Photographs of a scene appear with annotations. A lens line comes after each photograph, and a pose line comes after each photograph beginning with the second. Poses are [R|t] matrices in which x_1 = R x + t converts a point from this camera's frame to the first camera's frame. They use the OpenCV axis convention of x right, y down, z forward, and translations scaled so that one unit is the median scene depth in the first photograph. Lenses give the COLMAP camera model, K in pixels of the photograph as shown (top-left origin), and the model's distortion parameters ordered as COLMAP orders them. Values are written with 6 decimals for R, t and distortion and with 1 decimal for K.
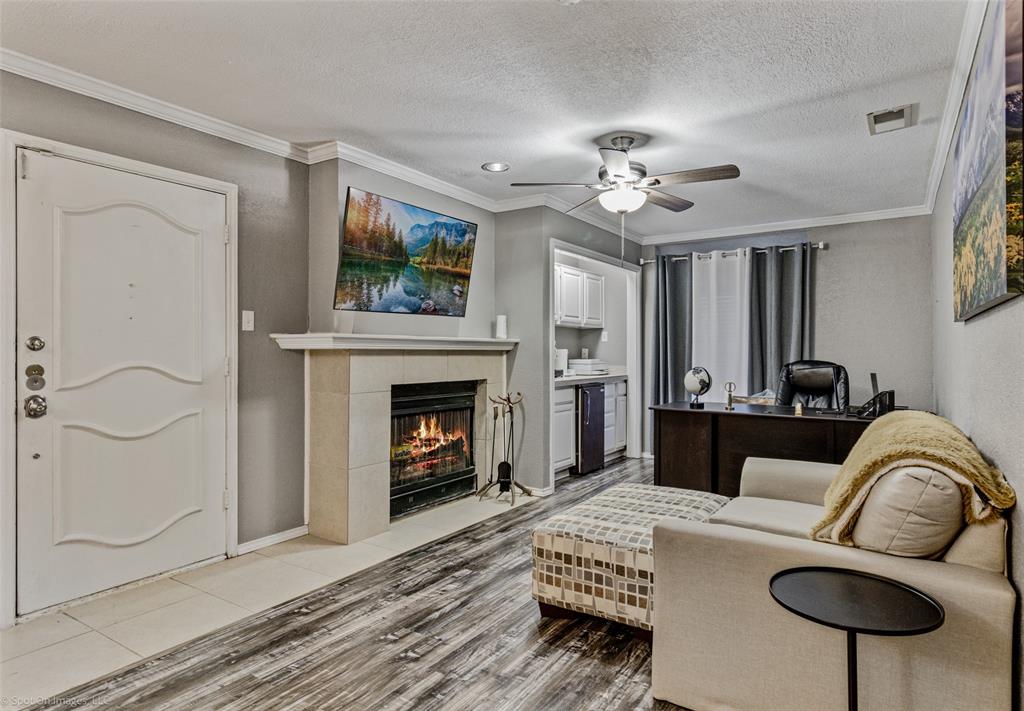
lens RADIAL K [[573.0, 0, 511.8], [0, 573.0, 353.2], [0, 0, 1]] dist [-0.000252, 0.000551]
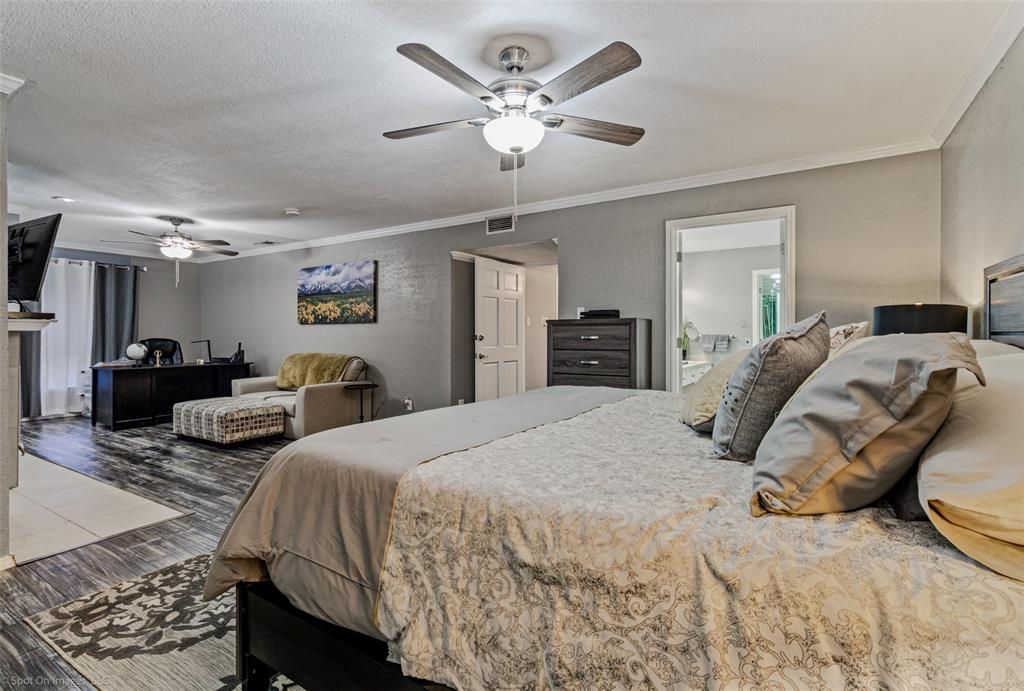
lens RADIAL K [[479.5, 0, 514.7], [0, 479.5, 337.2], [0, 0, 1]] dist [0.002817, 0.001057]
pose [[-0.020031, -0.006654, 0.999777, -1.994300], [-0.001706, 0.999977, 0.006621, -0.003454], [-0.999798, -0.001573, -0.020042, -0.102641]]
